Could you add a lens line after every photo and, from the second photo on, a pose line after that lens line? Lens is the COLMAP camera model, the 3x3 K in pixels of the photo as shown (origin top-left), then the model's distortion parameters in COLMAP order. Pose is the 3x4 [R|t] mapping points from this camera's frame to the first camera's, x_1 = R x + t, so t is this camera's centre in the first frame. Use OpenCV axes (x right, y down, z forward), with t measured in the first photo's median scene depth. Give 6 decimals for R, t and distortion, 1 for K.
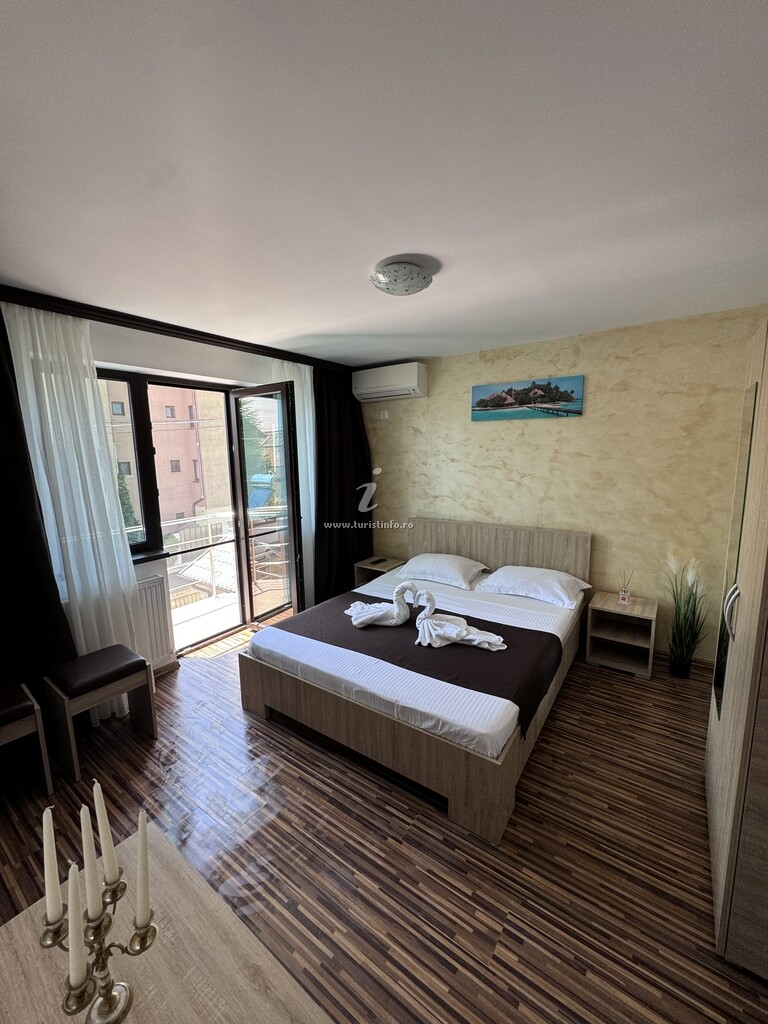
lens RADIAL K [[407.5, 0, 382.6], [0, 407.5, 511.2], [0, 0, 1]] dist [-0.004586, -0.000421]
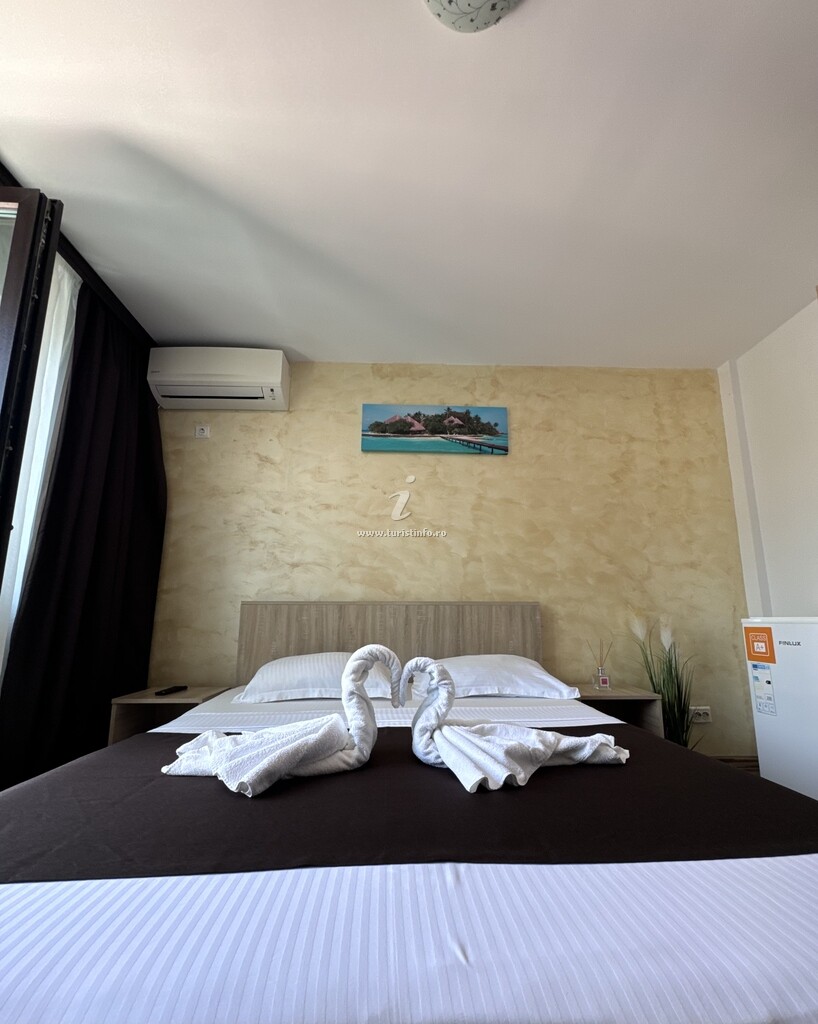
lens RADIAL K [[435.0, 0, 406.6], [0, 435.0, 544.6], [0, 0, 1]] dist [0.000096, 0.000088]
pose [[0.796858, 0.128096, 0.590431, -0.143350], [0.071159, 0.950564, -0.302267, 0.169771], [-0.599961, 0.282878, 0.748349, 0.503514]]
